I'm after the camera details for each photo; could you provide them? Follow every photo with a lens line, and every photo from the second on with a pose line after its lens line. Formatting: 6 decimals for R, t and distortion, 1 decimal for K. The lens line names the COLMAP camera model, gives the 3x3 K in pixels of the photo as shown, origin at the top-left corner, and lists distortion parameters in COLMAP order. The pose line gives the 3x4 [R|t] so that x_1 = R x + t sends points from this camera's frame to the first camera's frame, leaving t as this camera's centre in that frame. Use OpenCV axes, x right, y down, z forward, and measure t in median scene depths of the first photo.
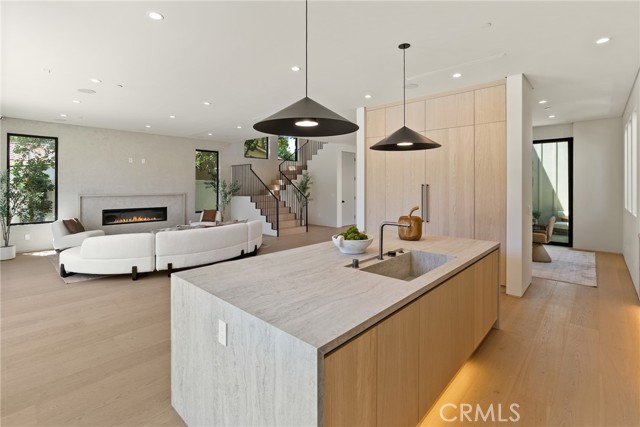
lens RADIAL K [[297.4, 0, 320.2], [0, 297.4, 181.8], [0, 0, 1]] dist [-0.014529, 0.005688]
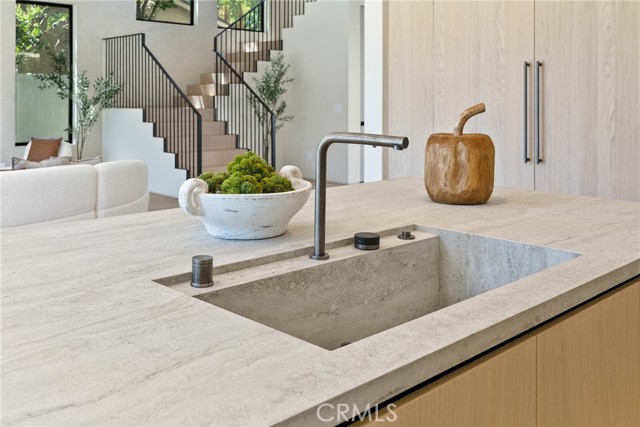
lens RADIAL K [[637.8, 0, 319.5], [0, 637.8, 98.7], [0, 0, 1]] dist [0.007557, 0.000000]
pose [[0.999078, 0.005001, -0.042631, 0.070245], [-0.004547, 0.999932, 0.010743, 0.028516], [0.042682, -0.010540, 0.999033, 0.109422]]
